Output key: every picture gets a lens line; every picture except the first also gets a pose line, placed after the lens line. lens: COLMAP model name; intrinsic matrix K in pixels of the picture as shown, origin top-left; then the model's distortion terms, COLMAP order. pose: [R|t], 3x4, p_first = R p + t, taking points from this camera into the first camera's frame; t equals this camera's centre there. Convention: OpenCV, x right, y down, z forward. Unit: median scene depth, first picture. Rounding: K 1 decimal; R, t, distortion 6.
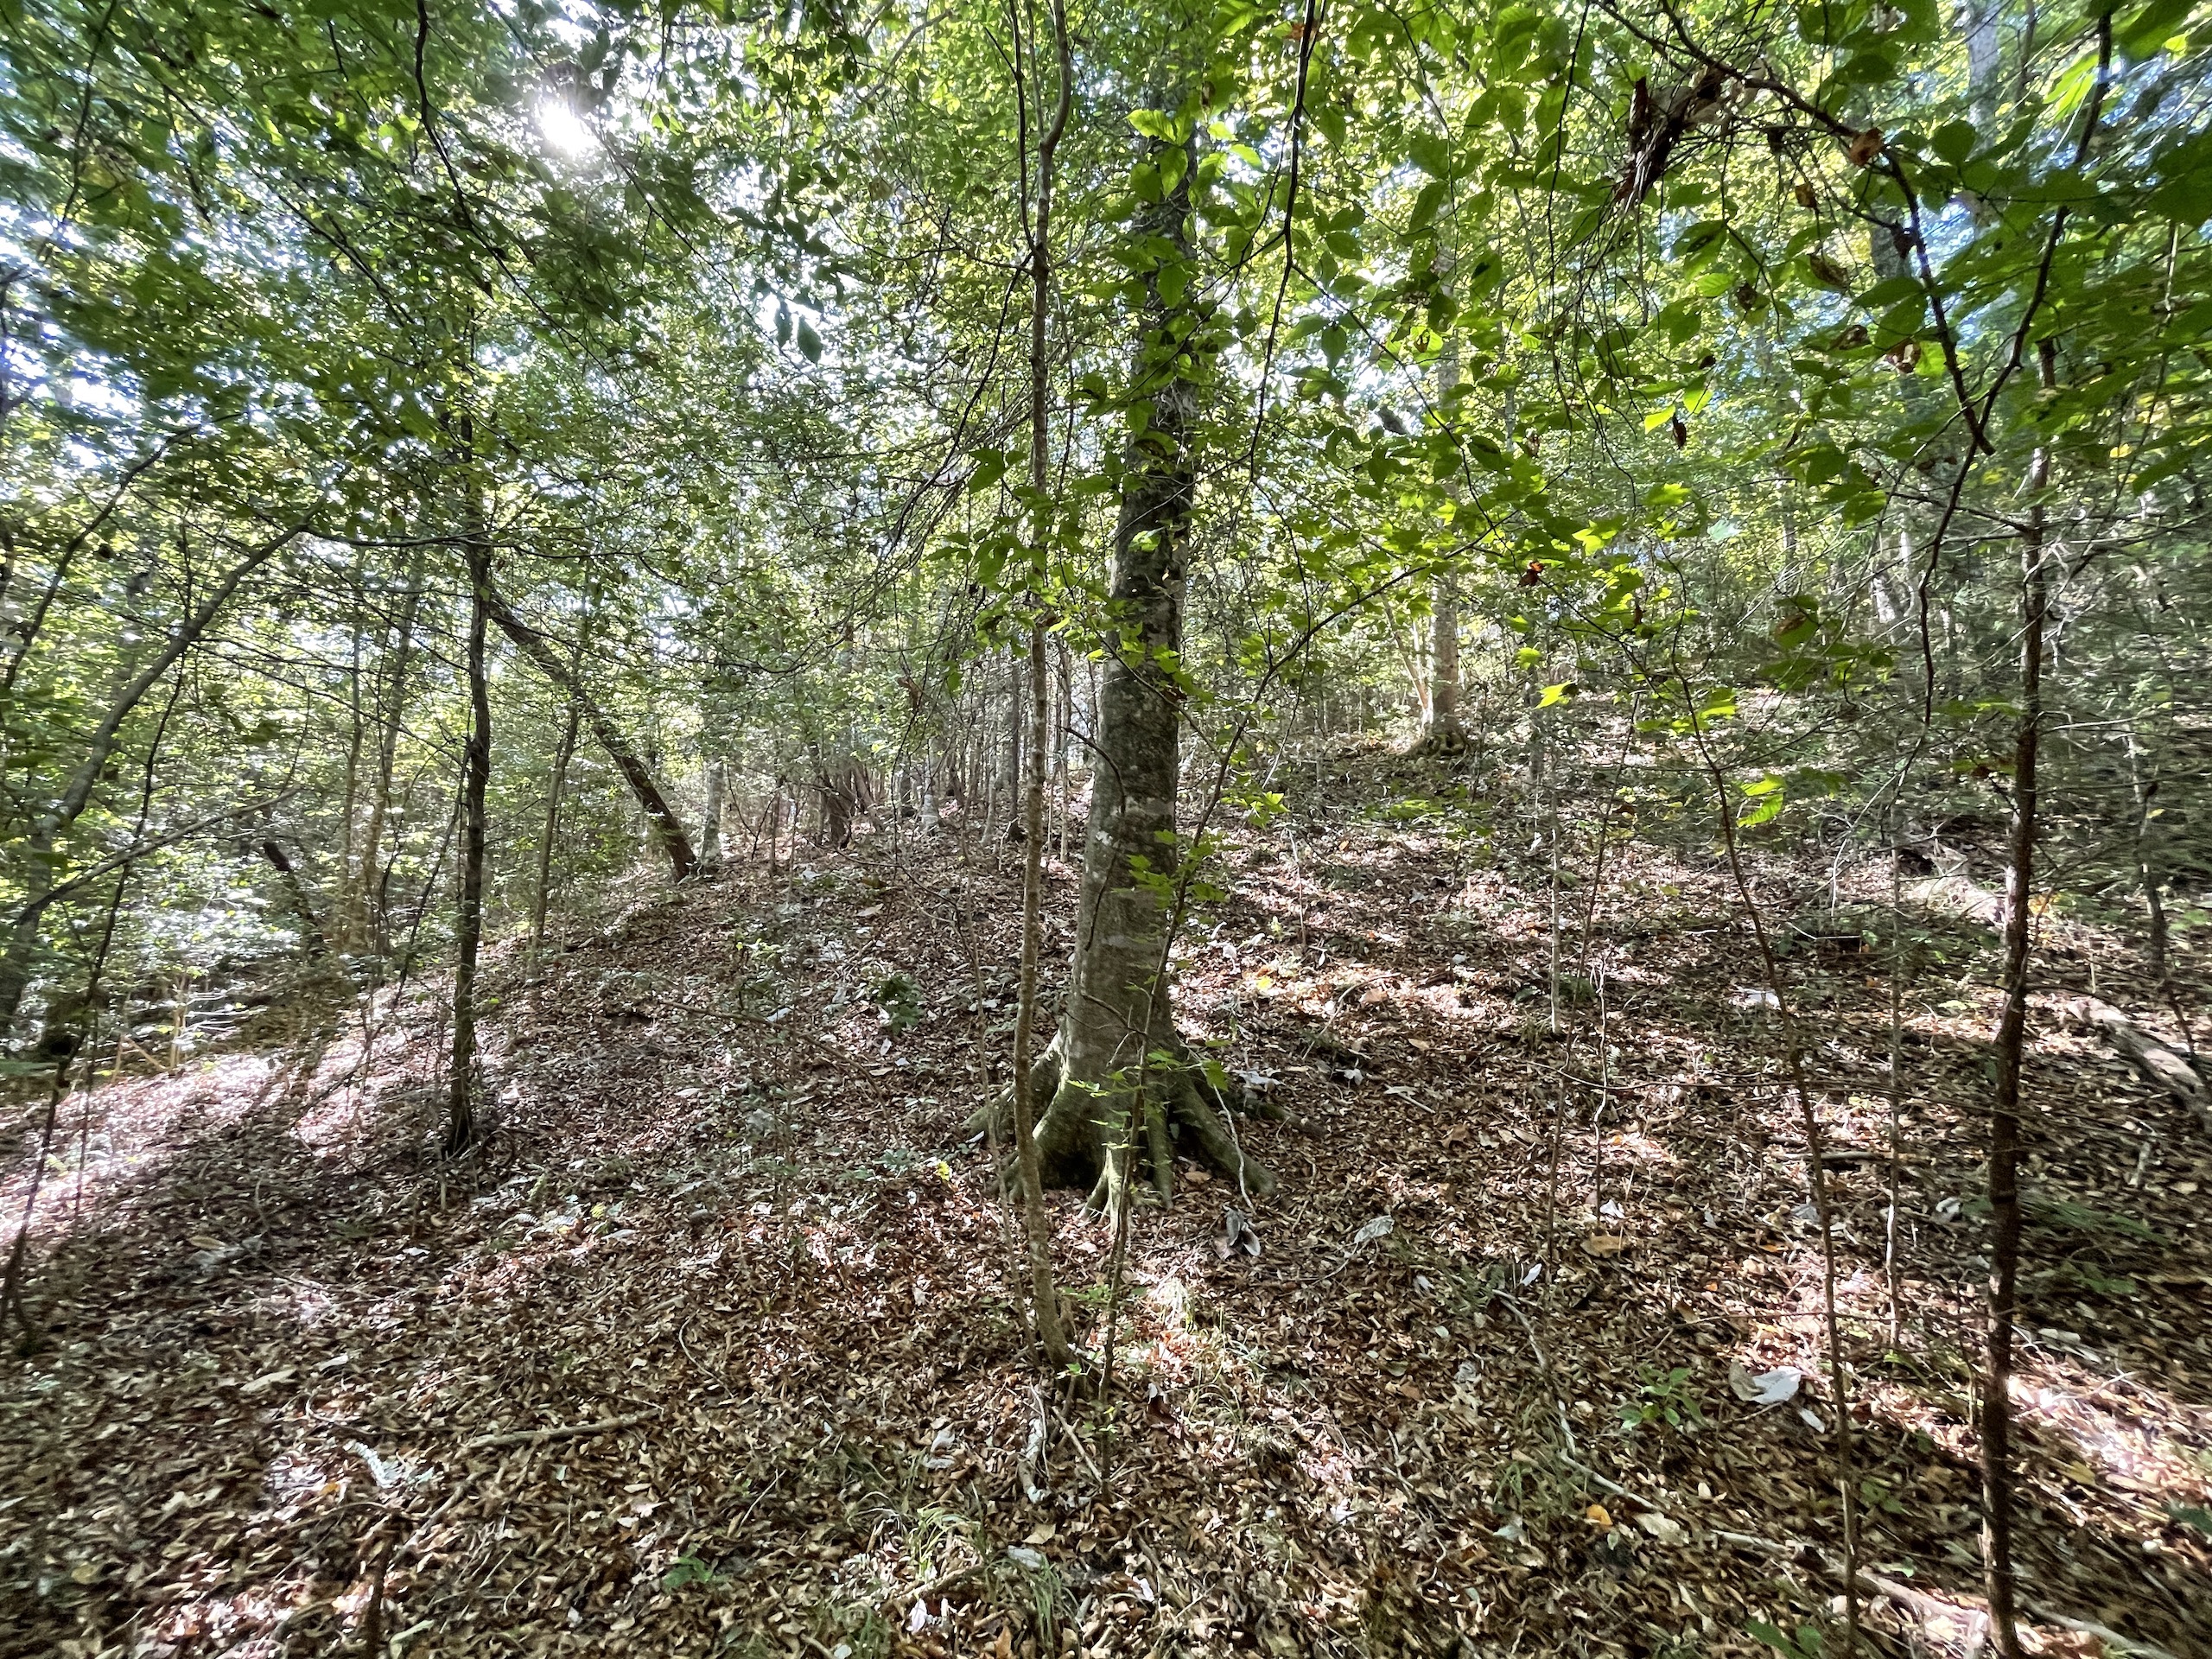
lens RADIAL K [[884.7, 0, 1101.8], [0, 884.7, 829.5], [0, 0, 1]] dist [-0.004737, -0.001310]
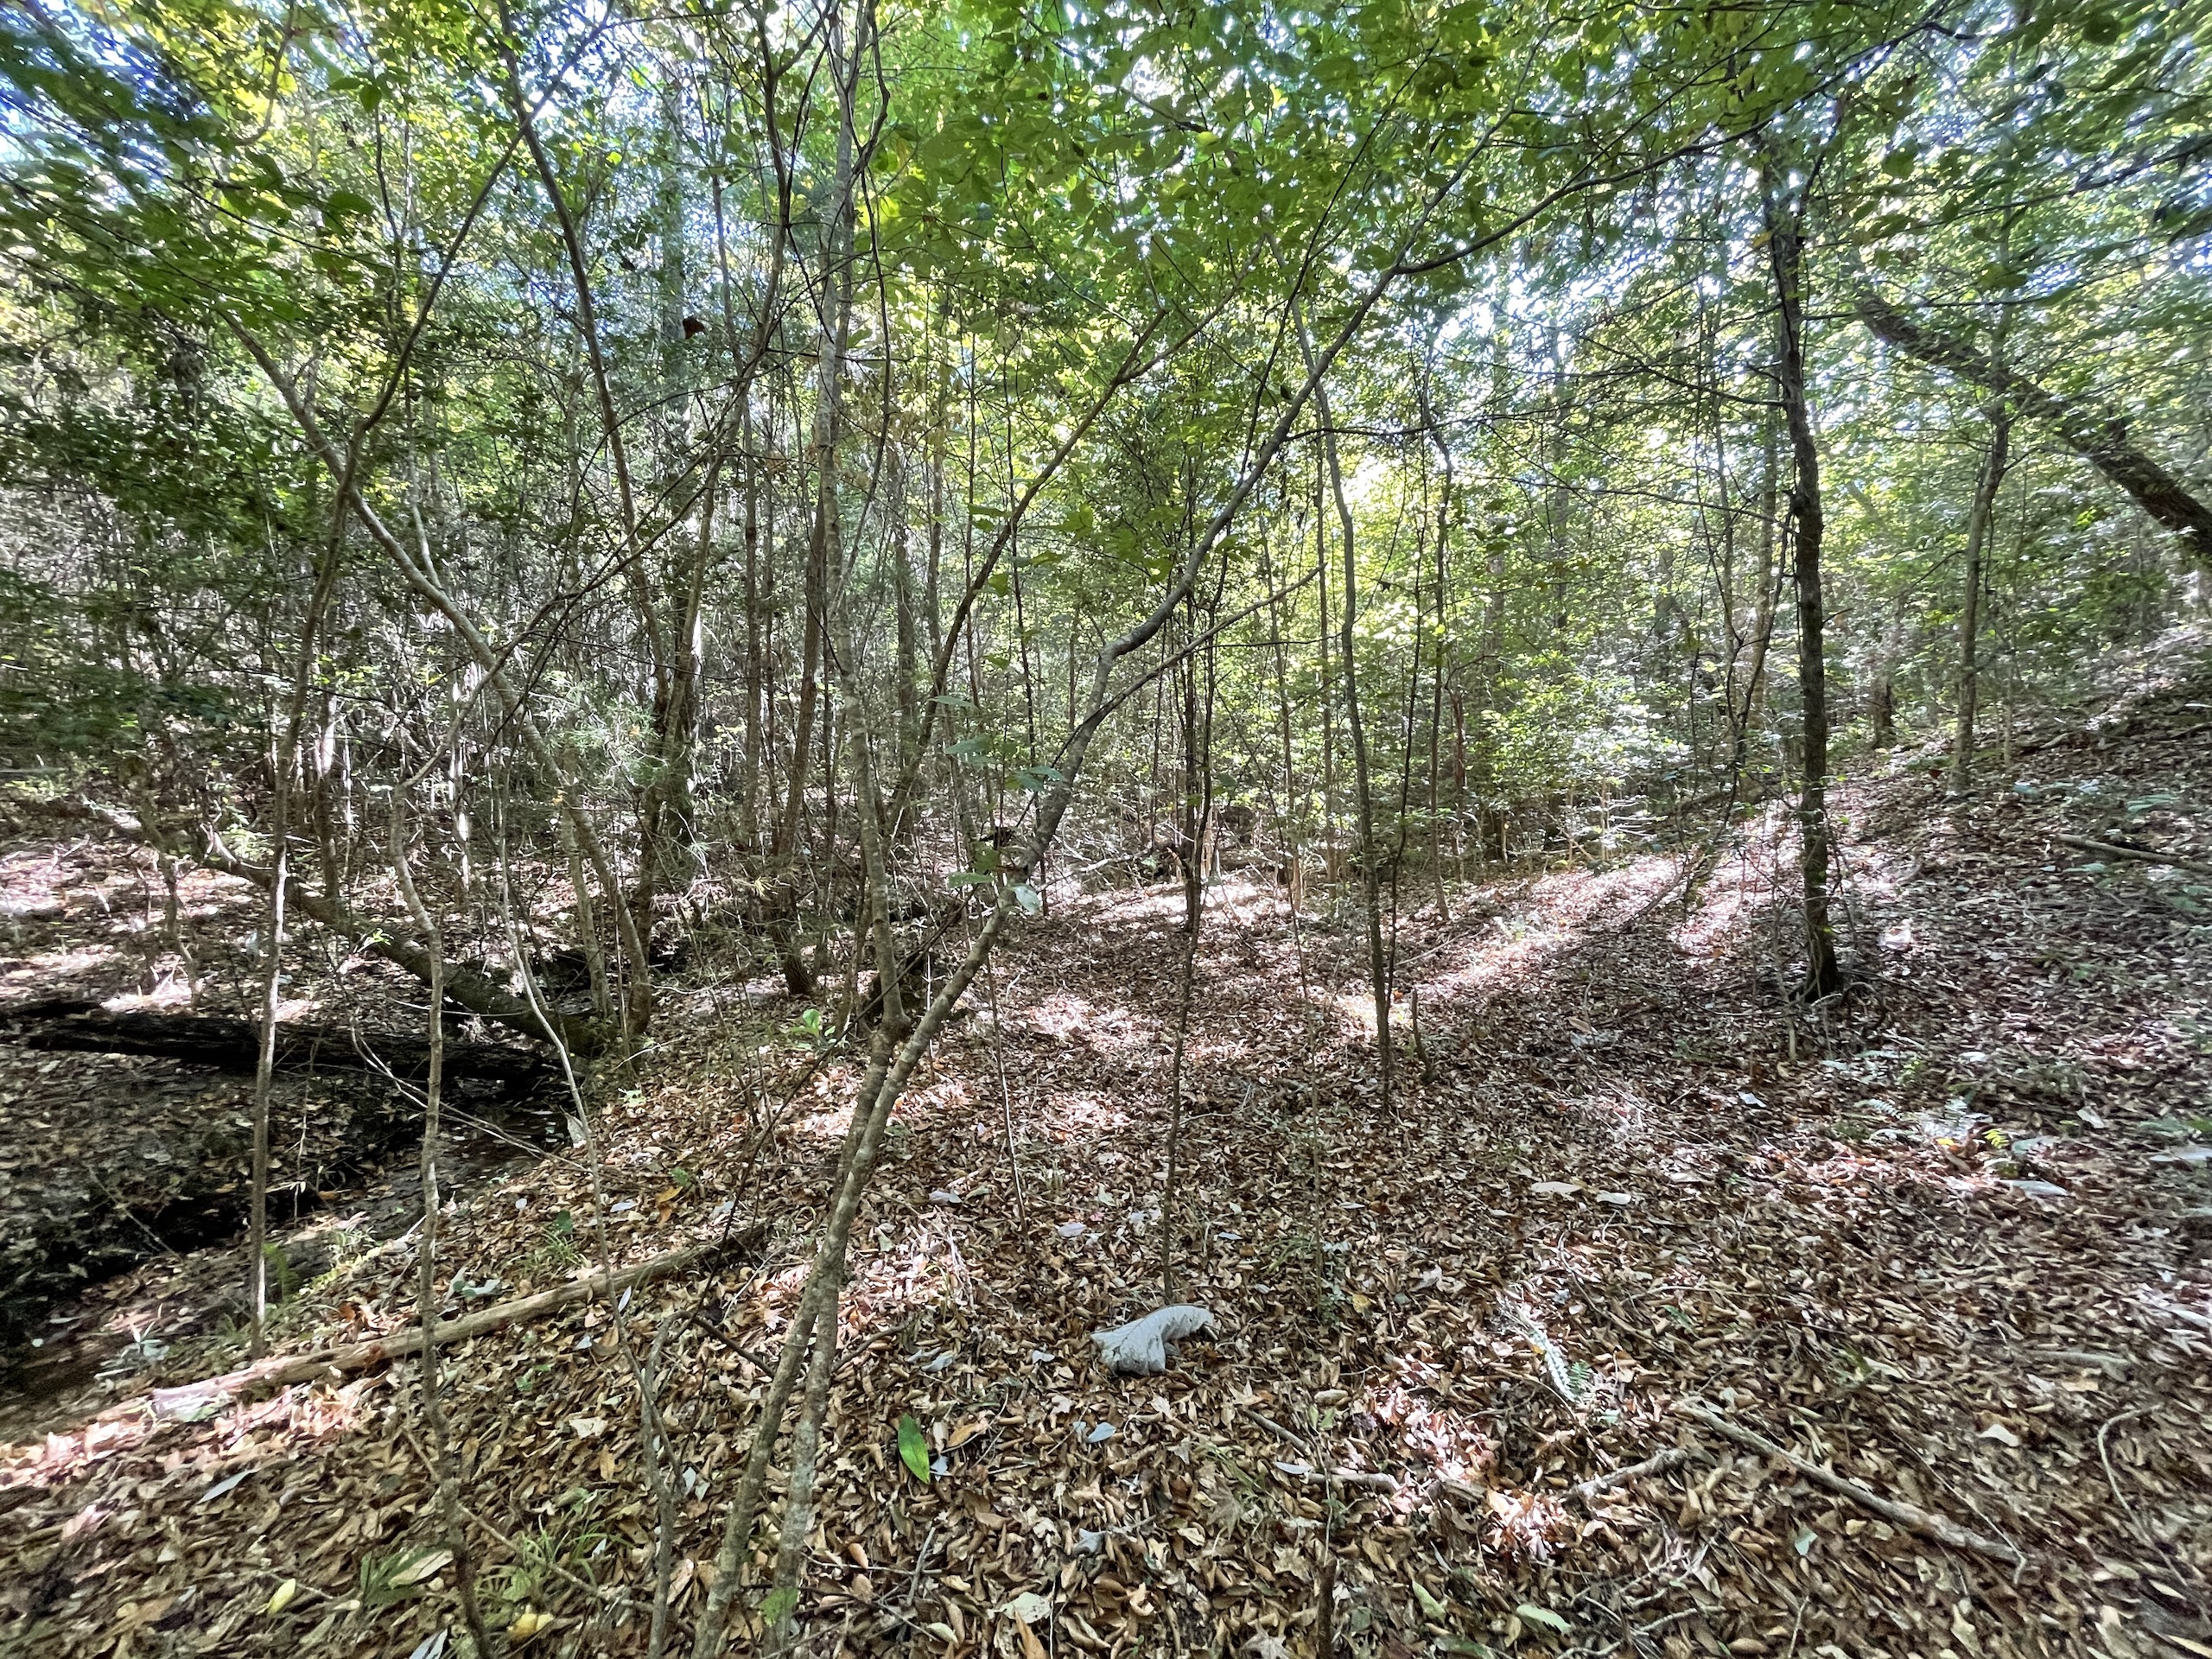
lens RADIAL K [[884.7, 0, 1103.0], [0, 884.7, 837.8], [0, 0, 1]] dist [-0.004737, -0.001310]
pose [[0.184874, 0.064531, -0.980641, -0.061926], [0.153935, 0.983624, 0.093748, 0.045356], [0.970632, -0.168286, 0.171913, 0.270004]]
